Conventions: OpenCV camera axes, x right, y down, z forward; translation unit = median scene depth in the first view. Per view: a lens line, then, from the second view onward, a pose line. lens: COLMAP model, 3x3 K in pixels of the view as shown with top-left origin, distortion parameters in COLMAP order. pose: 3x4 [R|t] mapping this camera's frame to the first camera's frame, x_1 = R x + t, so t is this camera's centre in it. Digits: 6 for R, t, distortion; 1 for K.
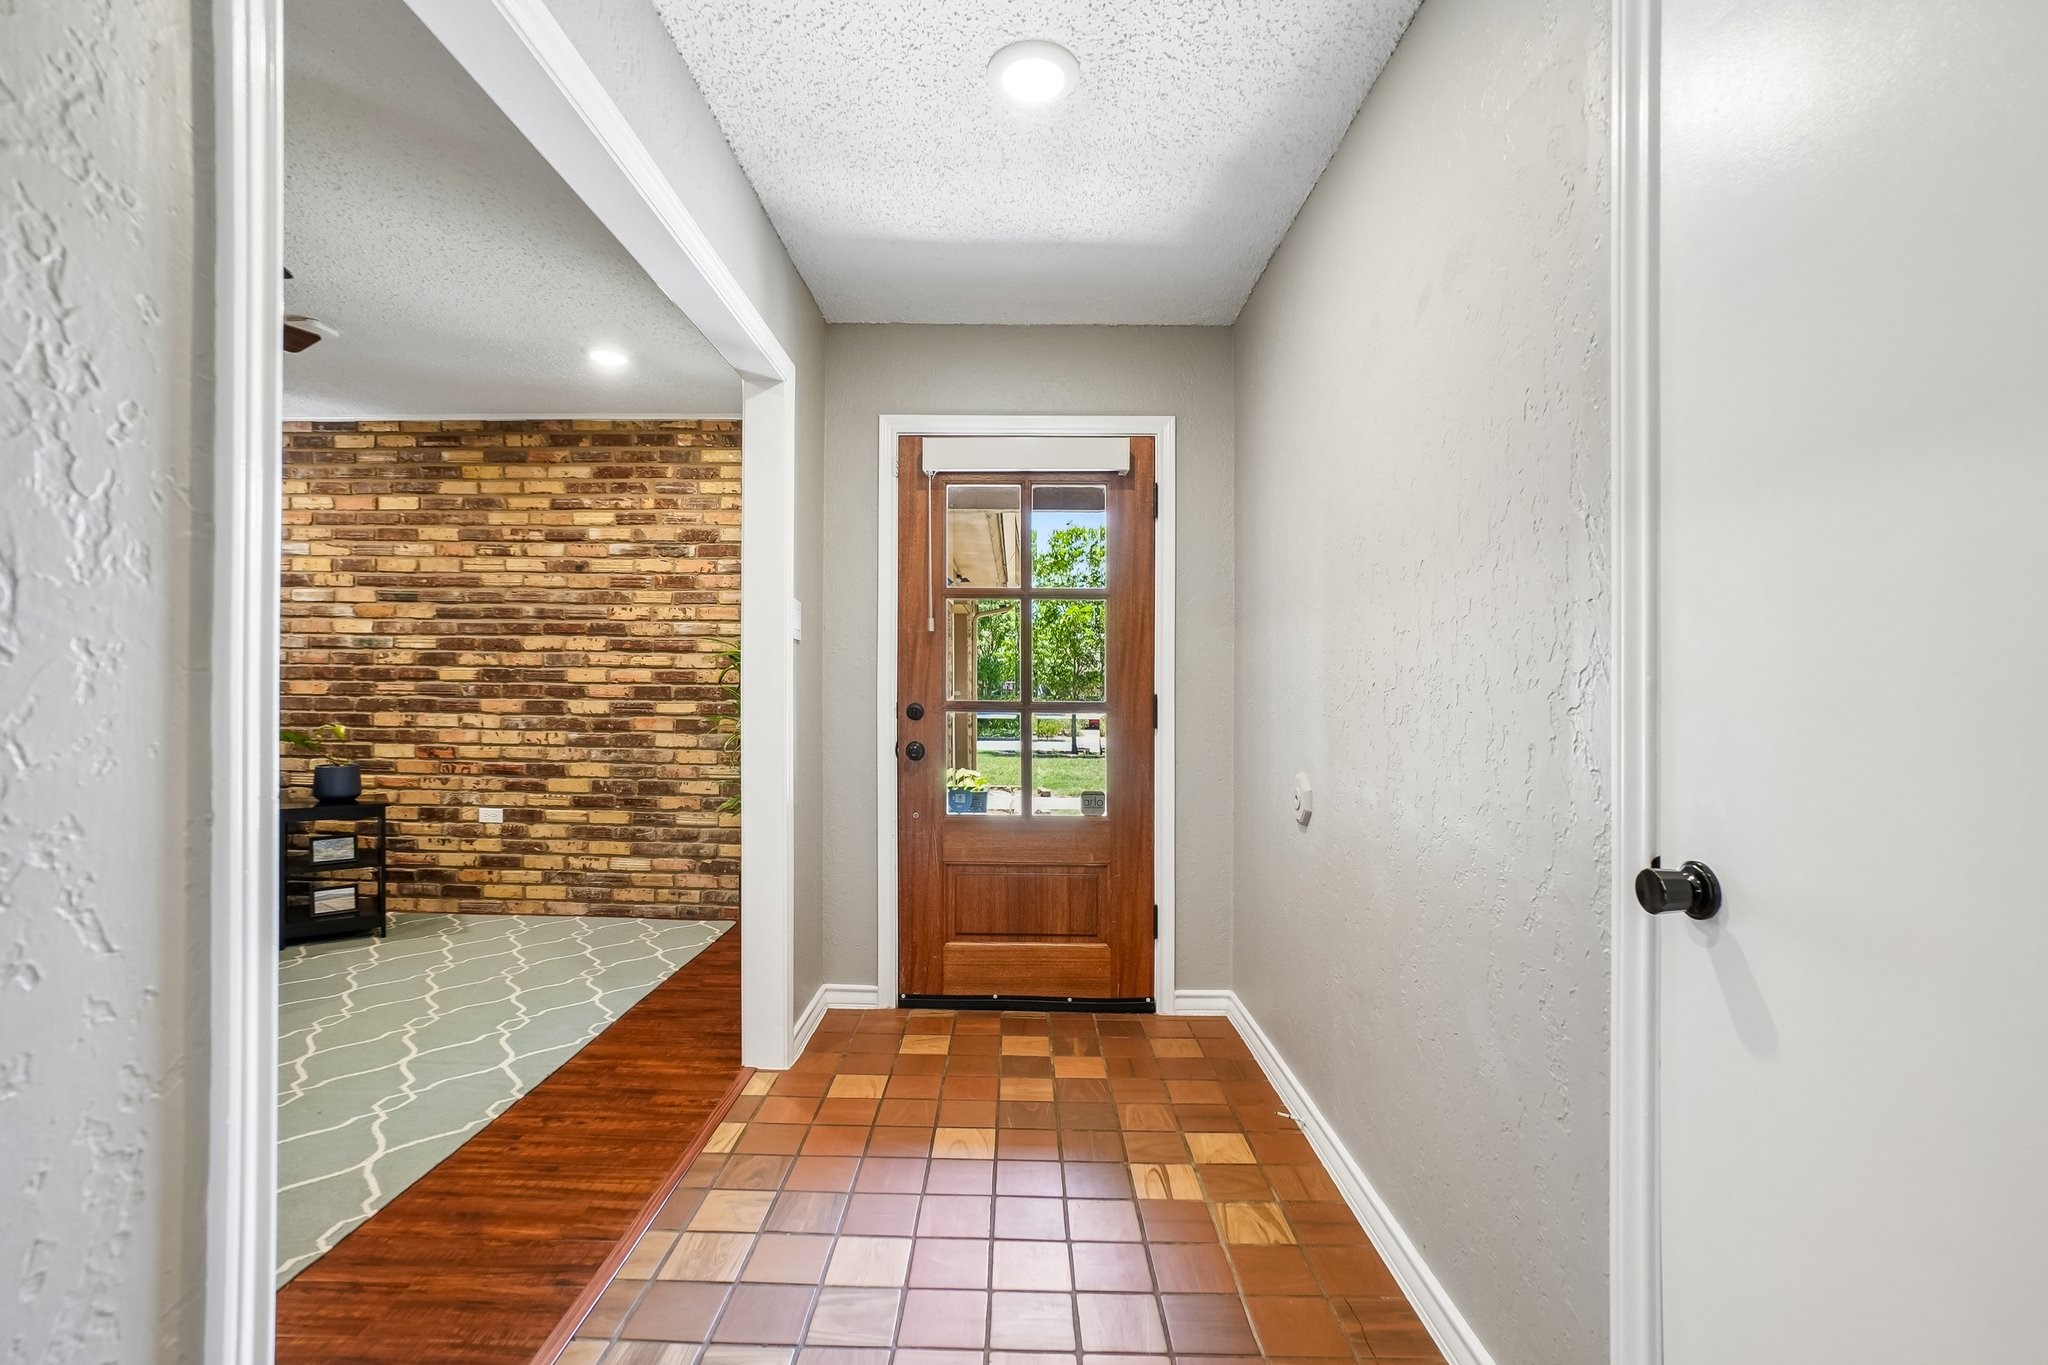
lens RADIAL K [[908.9, 0, 1018.8], [0, 908.9, 681.4], [0, 0, 1]] dist [-0.053418, 0.016931]
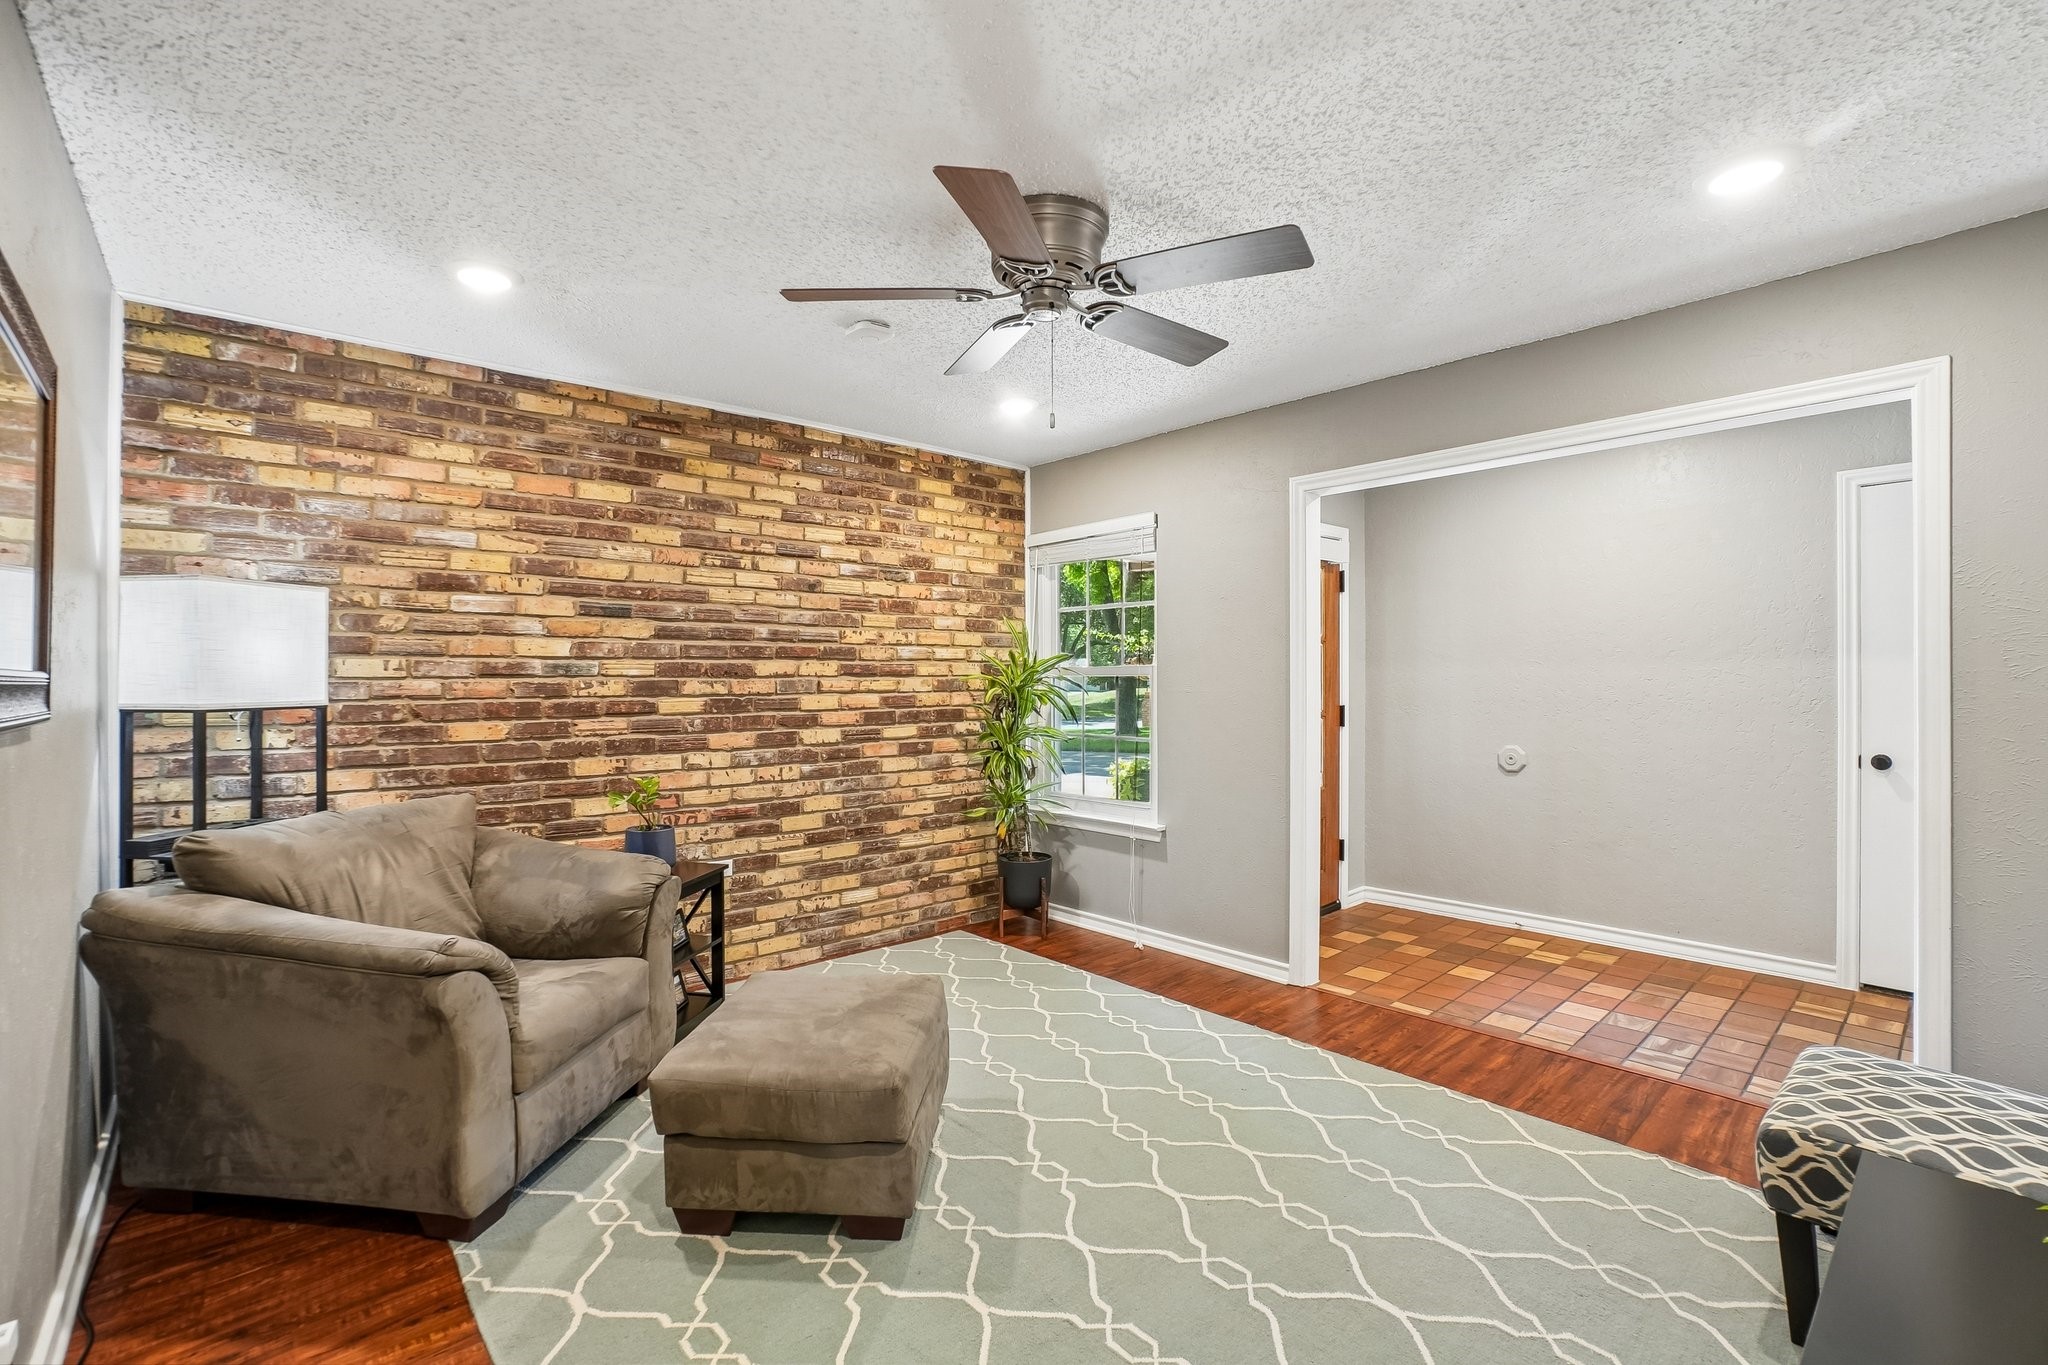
lens RADIAL K [[908.9, 0, 1023.8], [0, 908.9, 662.9], [0, 0, 1]] dist [-0.053418, 0.016931]
pose [[0.745426, -0.004920, 0.666570, -0.952313], [0.010583, 0.999934, -0.004455, -0.041391], [-0.666504, 0.010375, 0.745429, 0.154676]]
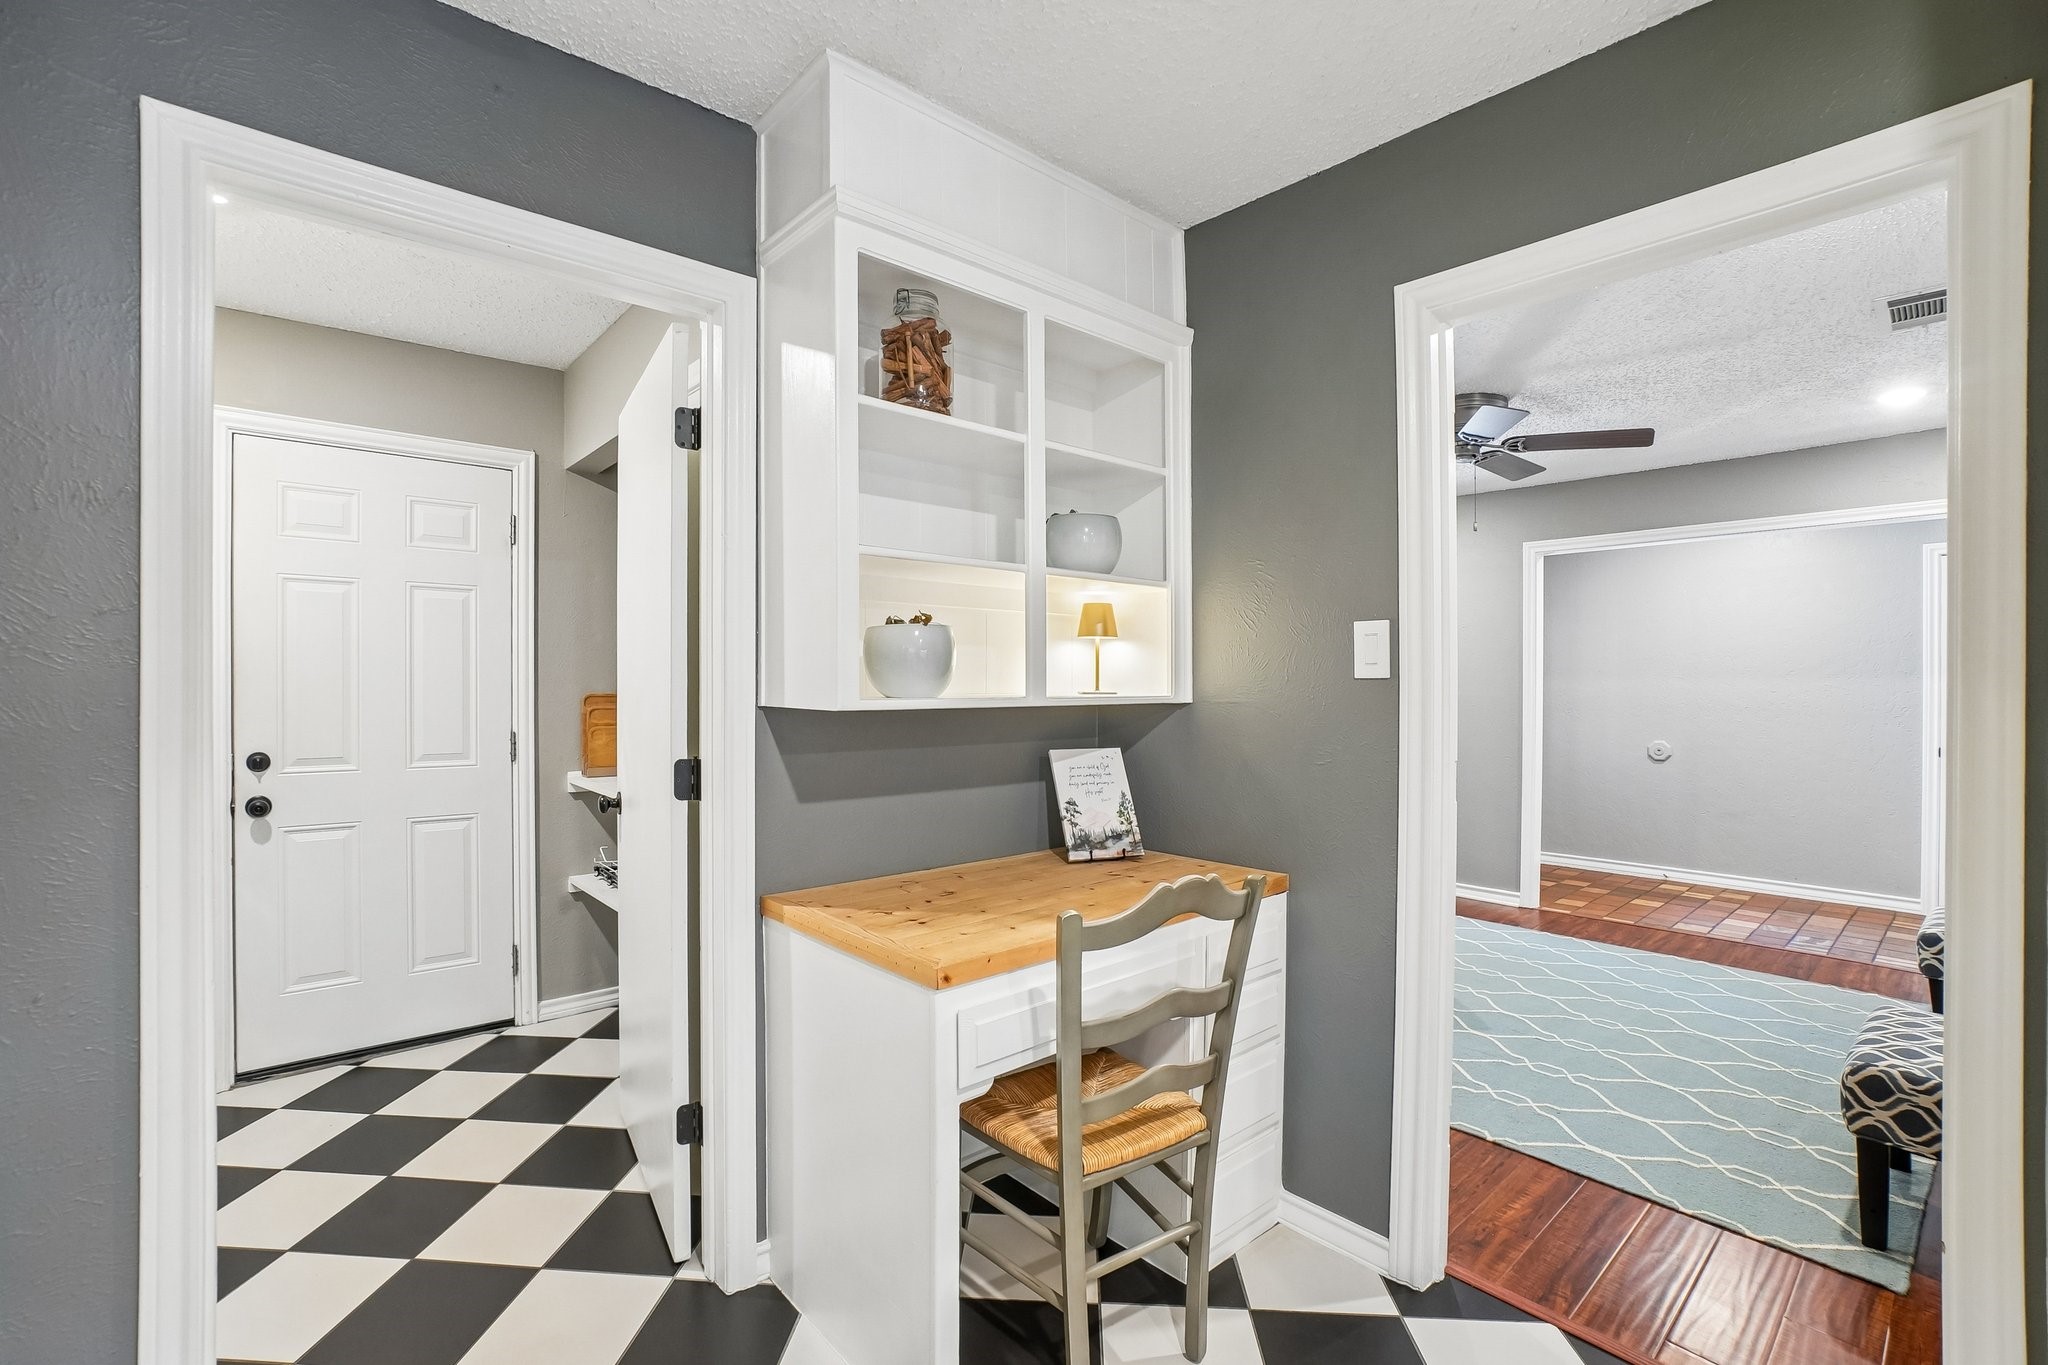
lens RADIAL K [[908.9, 0, 1005.7], [0, 908.9, 685.9], [0, 0, 1]] dist [-0.053418, 0.016931]
pose [[0.761940, -0.009883, 0.647572, -2.560584], [0.002416, 0.999920, 0.012418, -0.056612], [-0.647643, -0.007897, 0.761903, 0.204023]]
